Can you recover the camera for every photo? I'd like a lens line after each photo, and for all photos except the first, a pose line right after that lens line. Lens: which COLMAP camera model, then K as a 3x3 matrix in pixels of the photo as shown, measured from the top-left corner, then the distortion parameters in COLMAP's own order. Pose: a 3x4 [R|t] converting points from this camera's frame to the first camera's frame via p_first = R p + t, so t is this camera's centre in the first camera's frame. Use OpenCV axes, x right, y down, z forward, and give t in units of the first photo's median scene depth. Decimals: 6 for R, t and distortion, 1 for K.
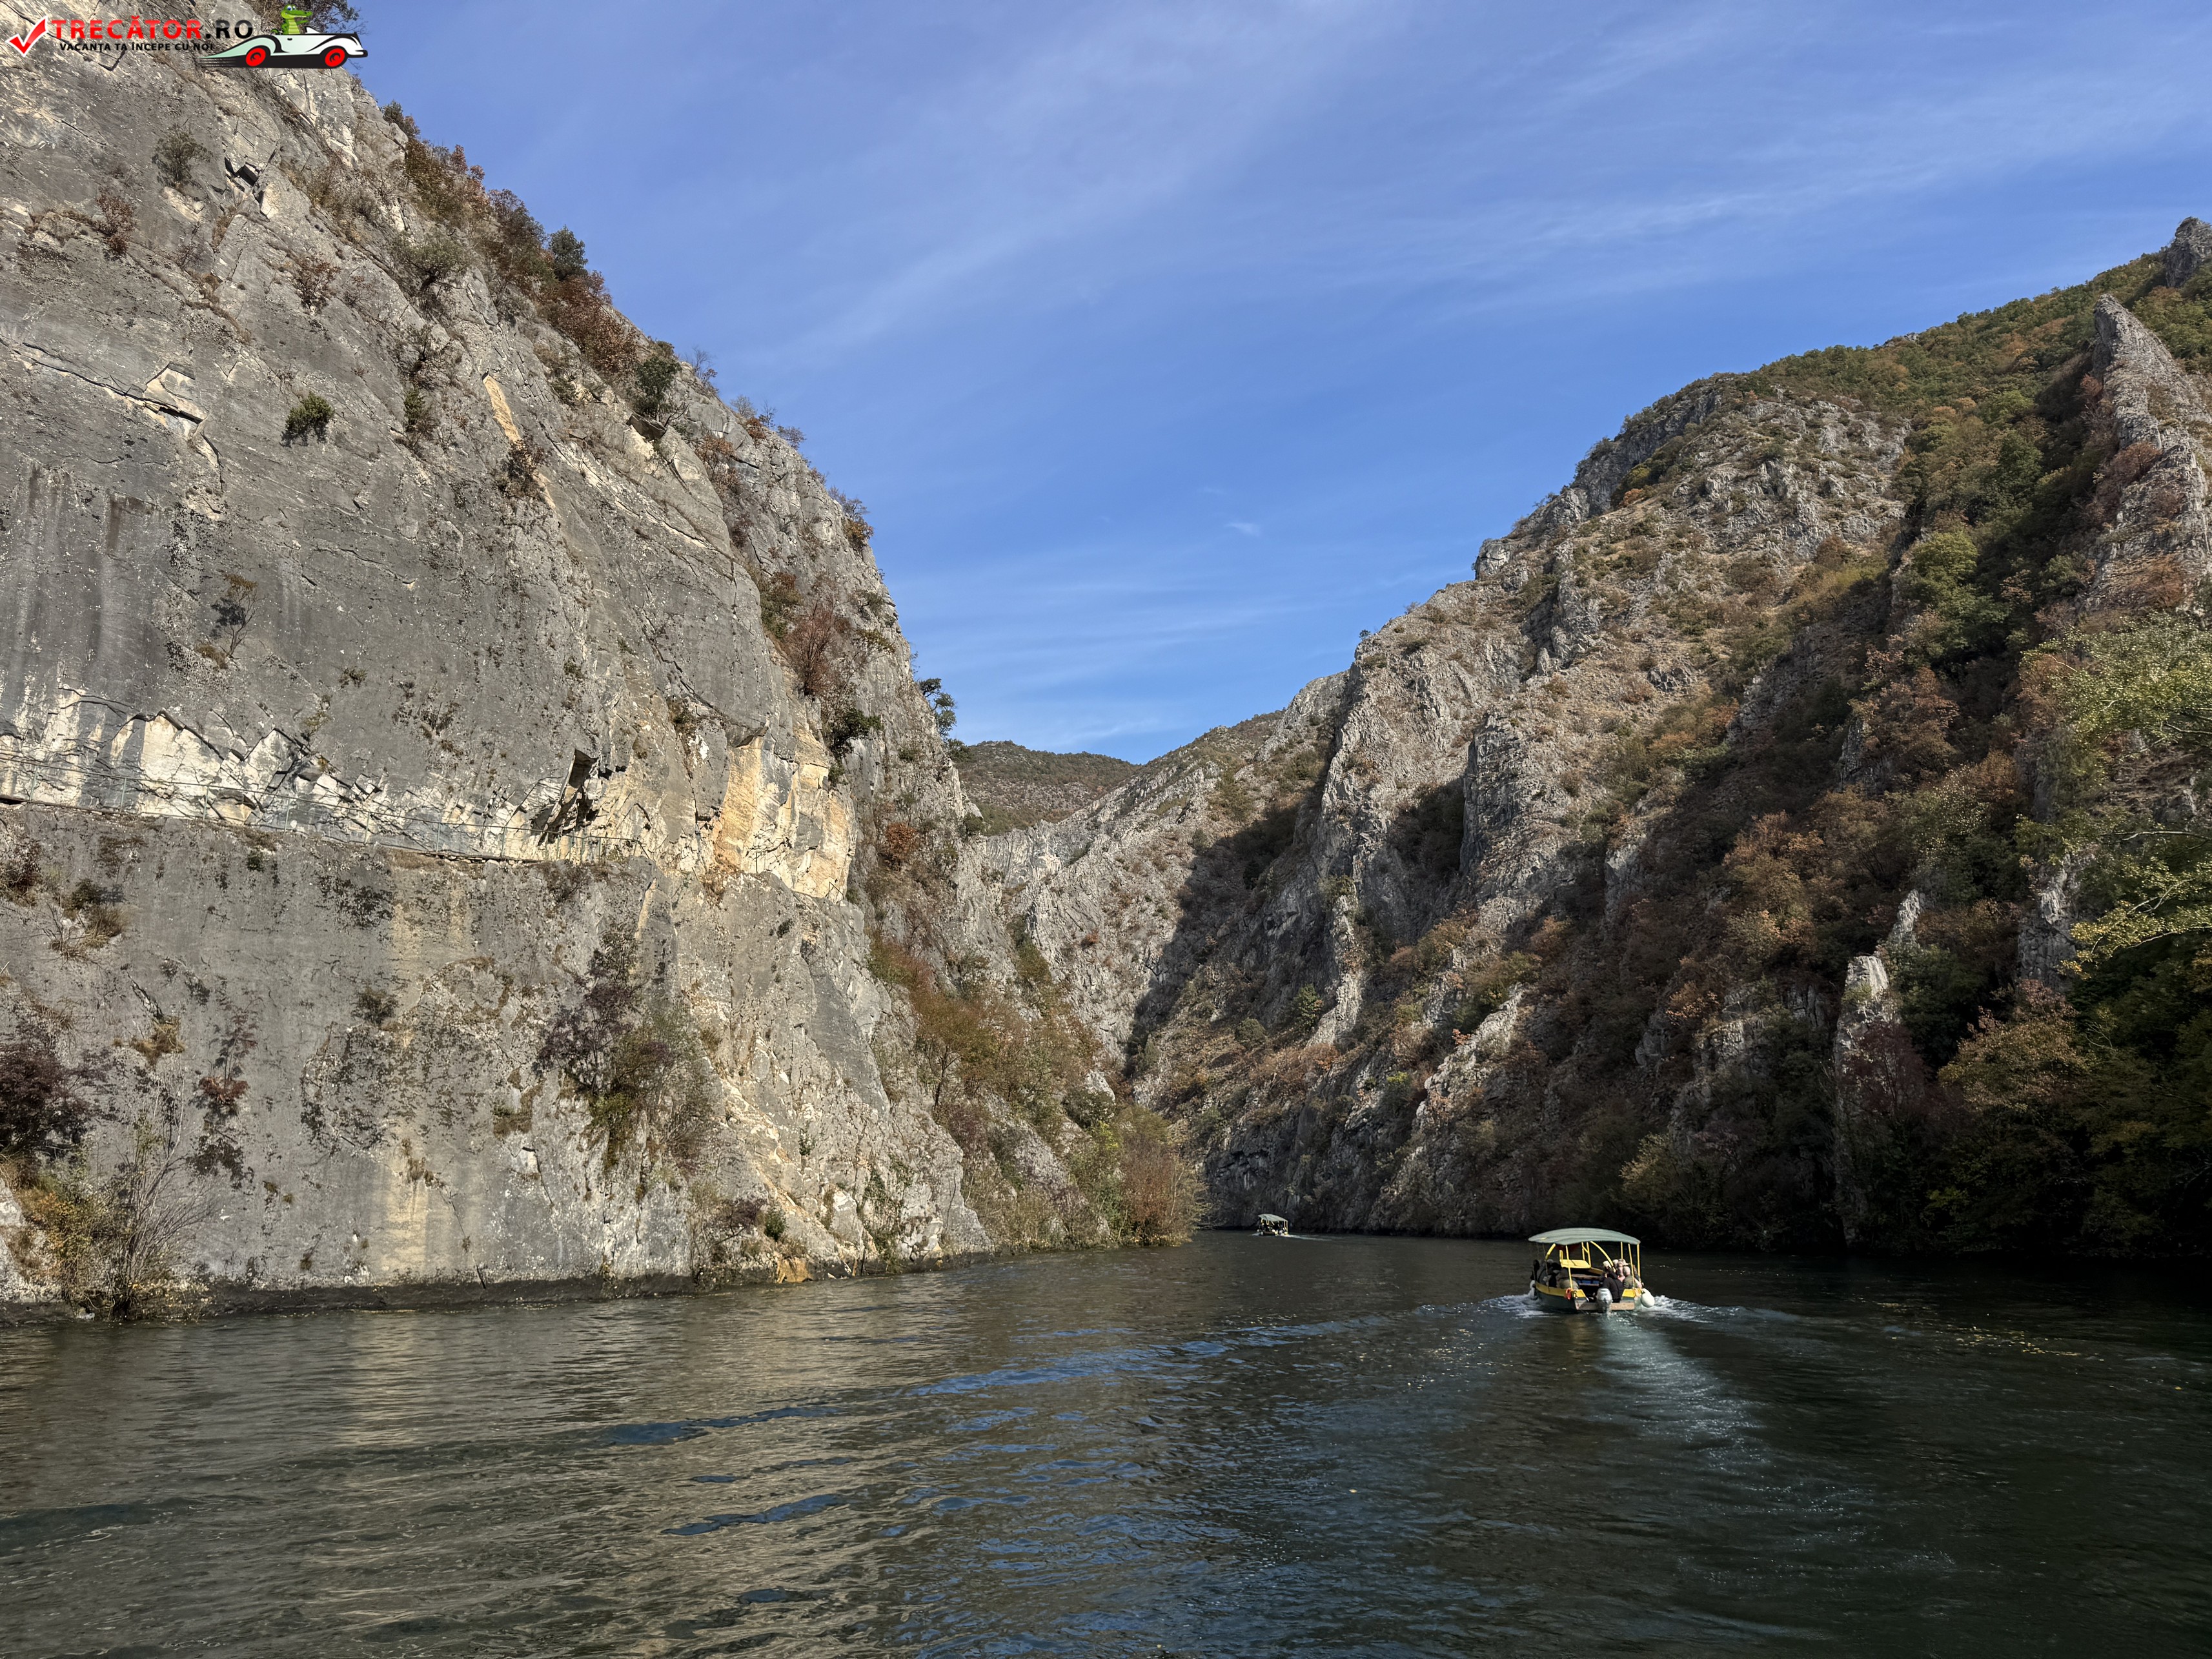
lens RADIAL K [[1596.6, 0, 1106.0], [0, 1596.6, 829.5], [0, 0, 1]] dist [0.151341, -0.119546]
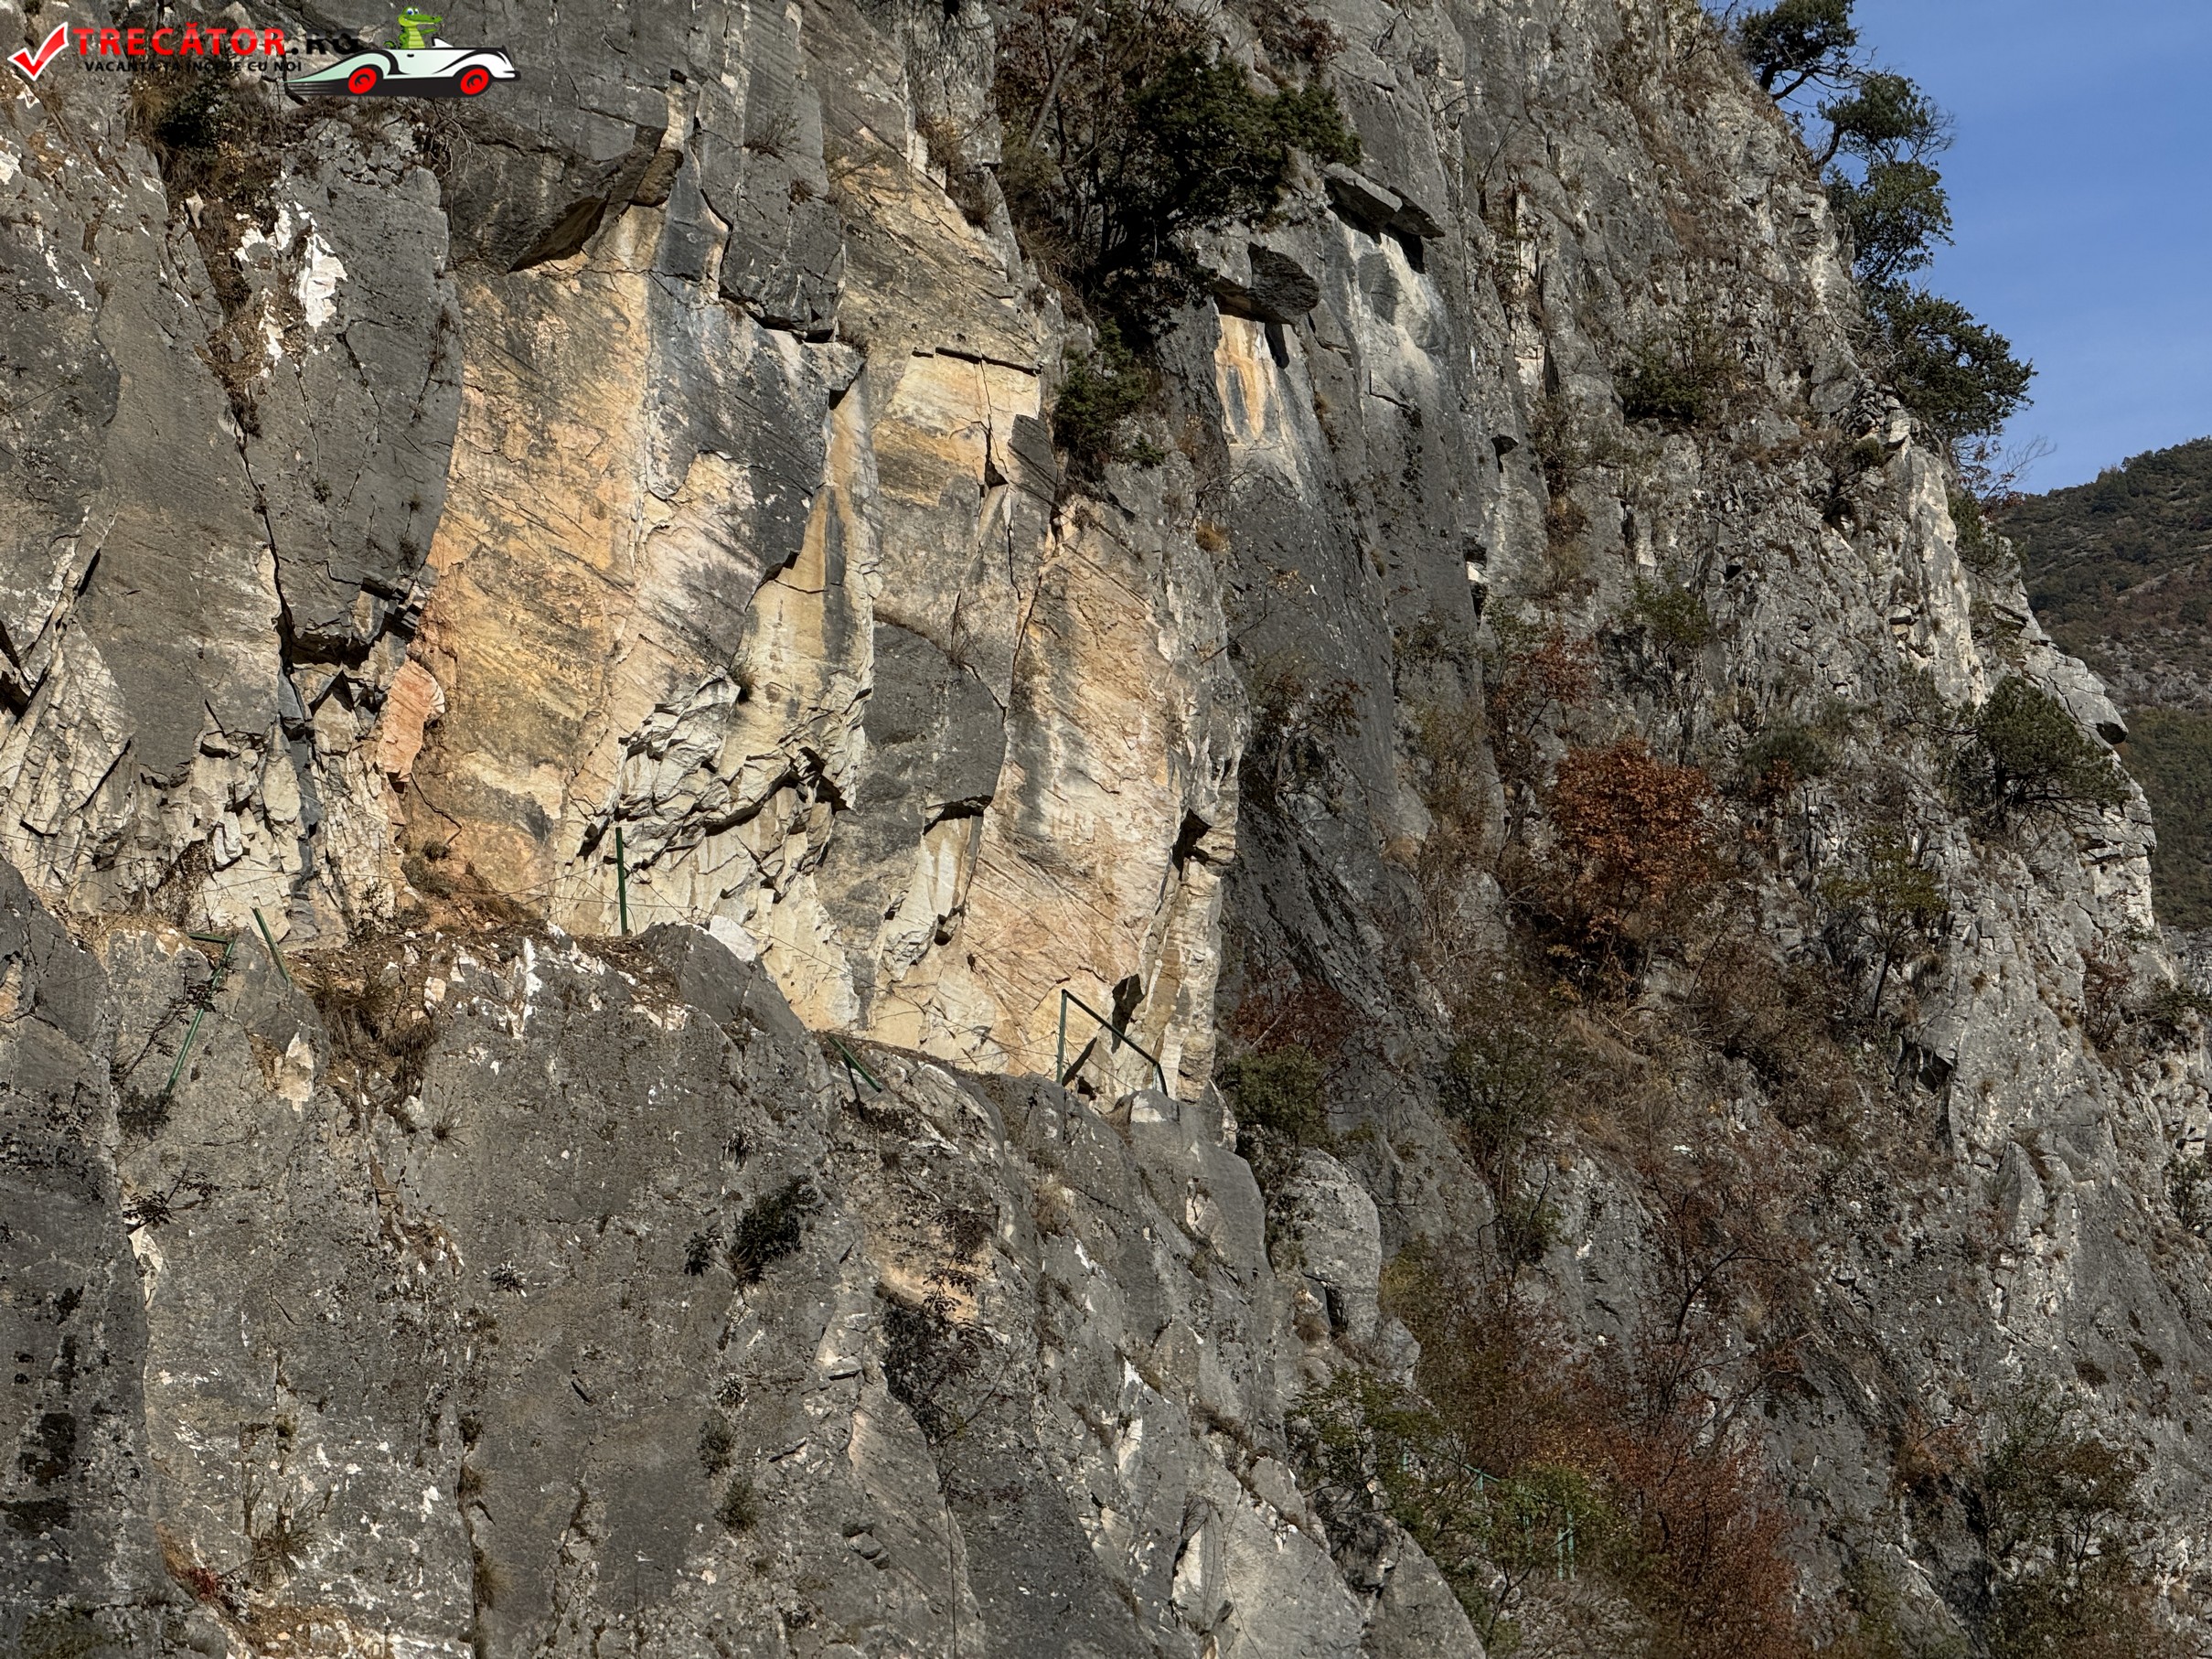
lens RADIAL K [[8017.5, 0, 1106.0], [0, 8017.5, 829.5], [0, 0, 1]] dist [0.246083, 0.762655]
pose [[0.973523, -0.048396, -0.223405, 0.040620], [0.046166, 0.998818, -0.015200, 0.031714], [0.223877, 0.004484, 0.974607, 0.126569]]
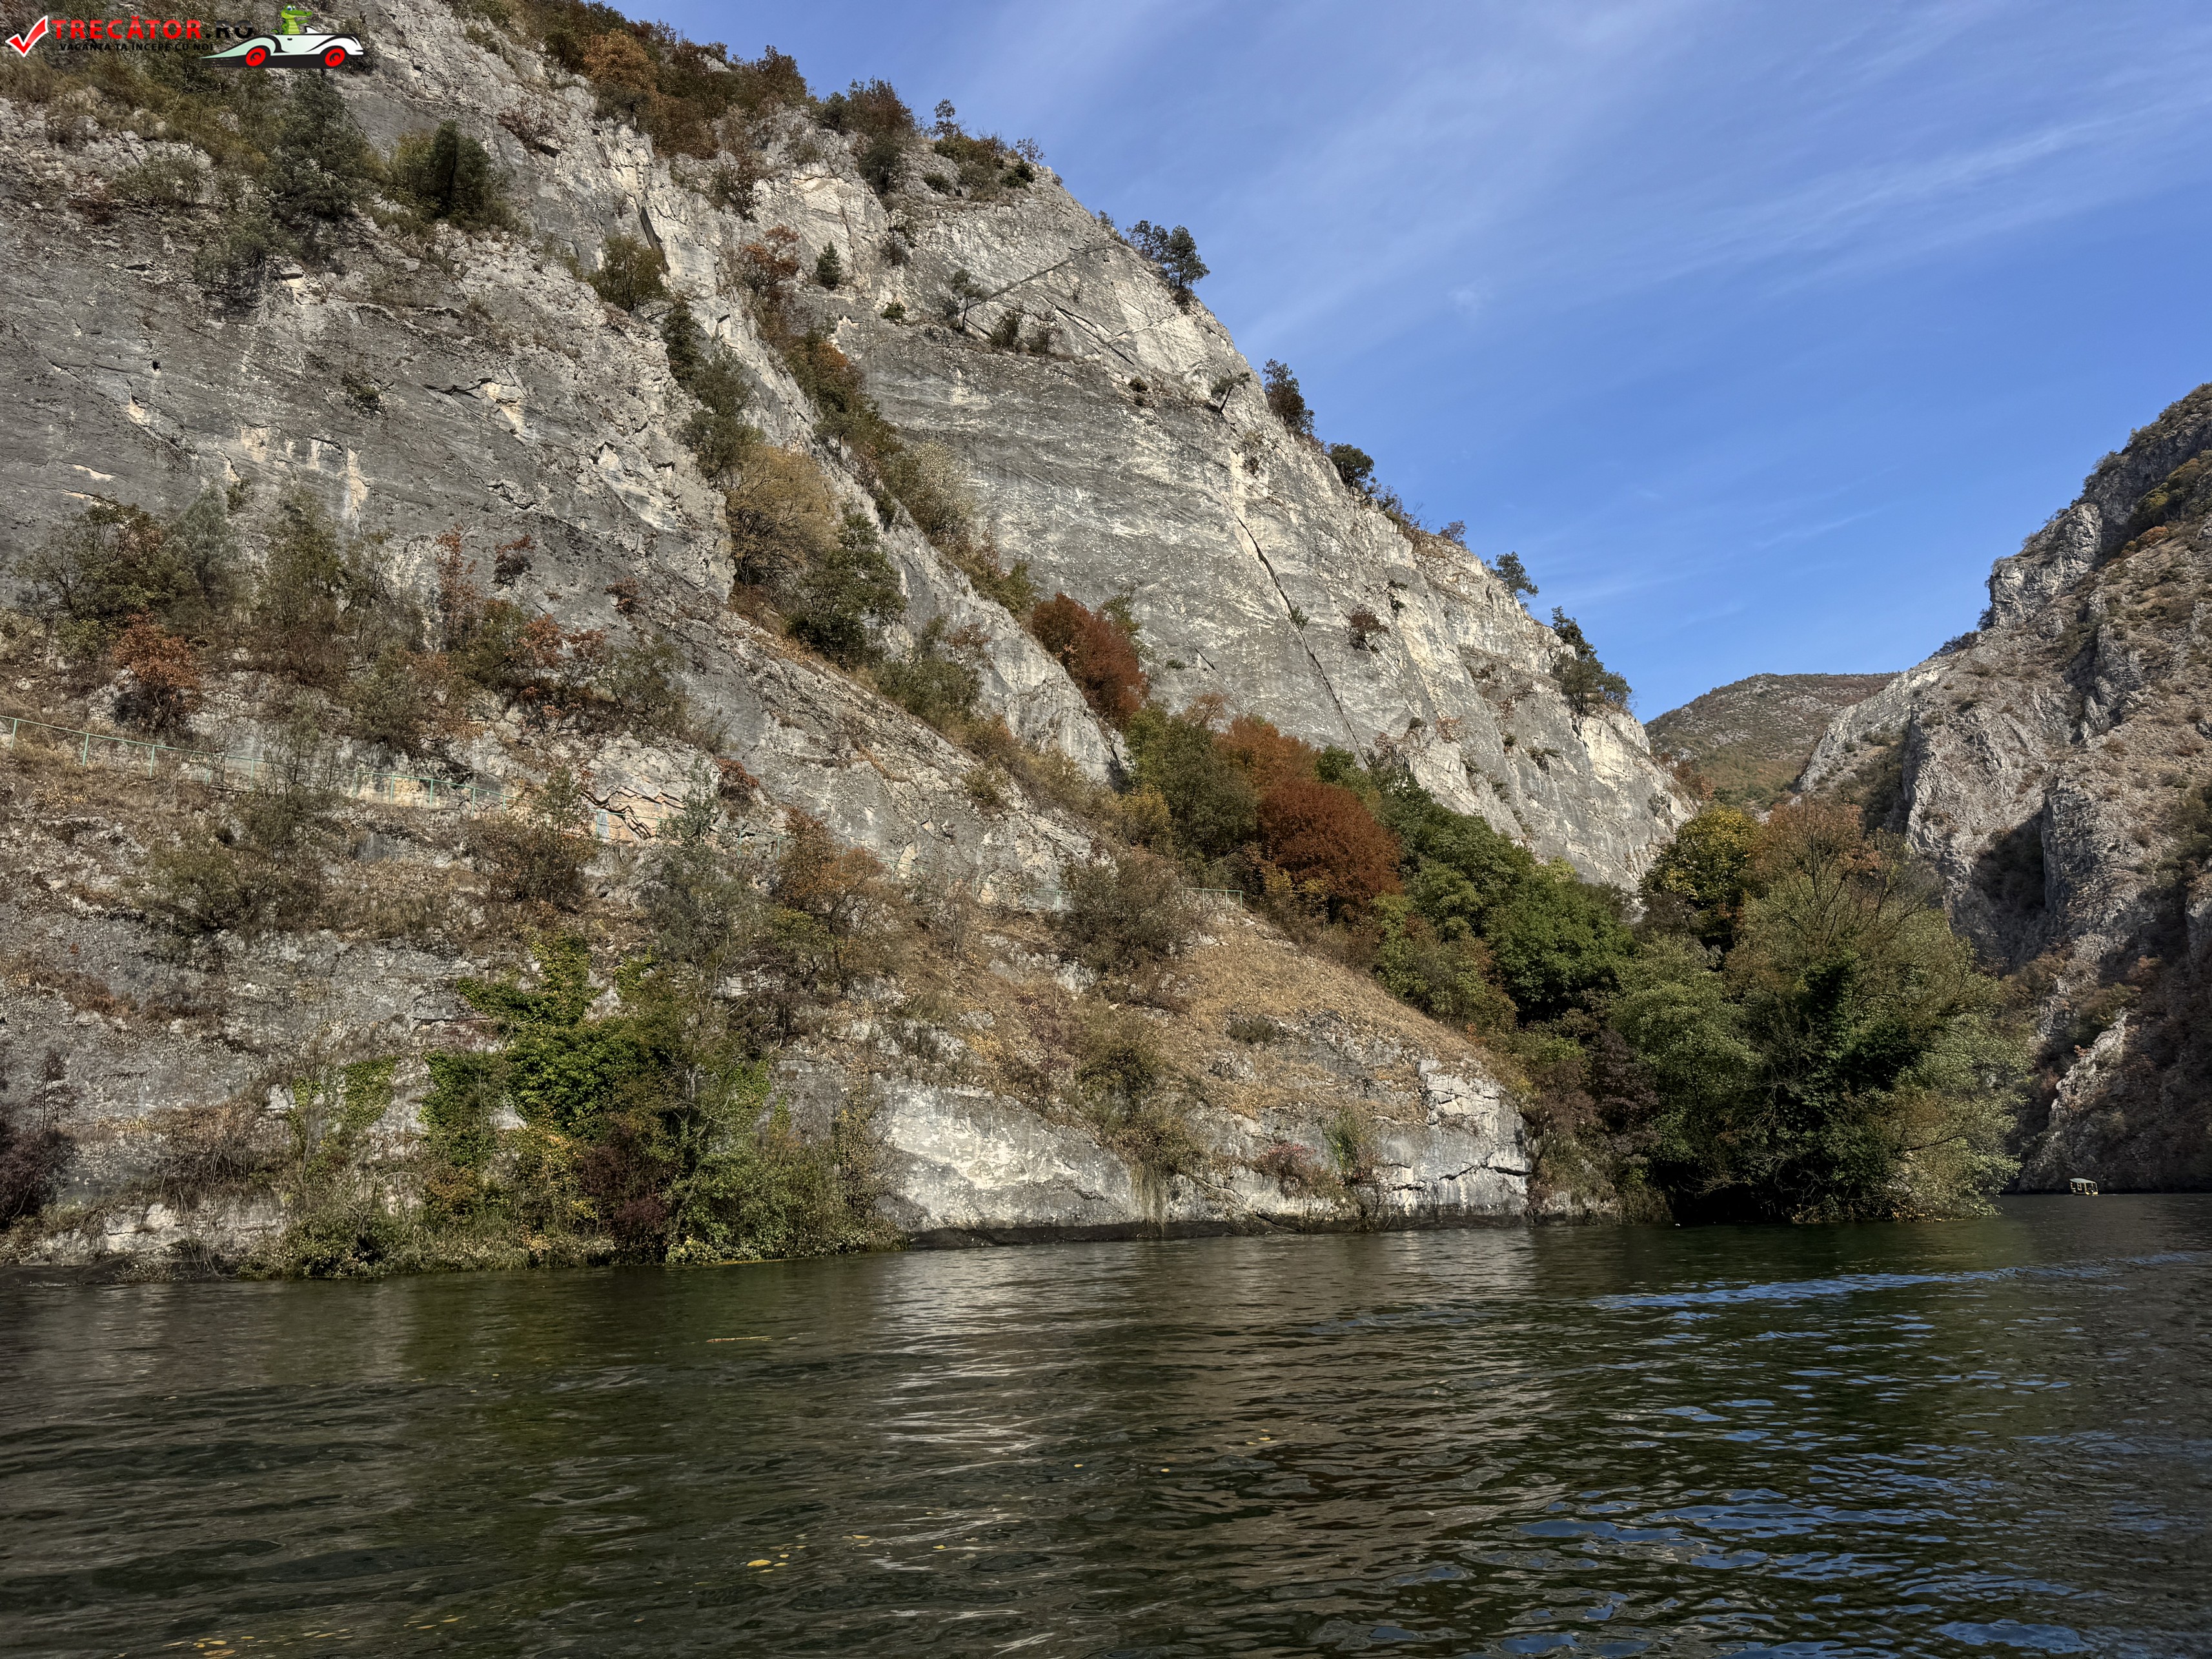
lens RADIAL K [[1609.8, 0, 1106.0], [0, 1609.8, 829.5], [0, 0, 1]] dist [0.004207, 0.001993]
pose [[0.964486, -0.073801, -0.253615, -0.120114], [0.076020, 0.997106, -0.001055, -0.066312], [0.252959, -0.018262, 0.967305, -0.293552]]
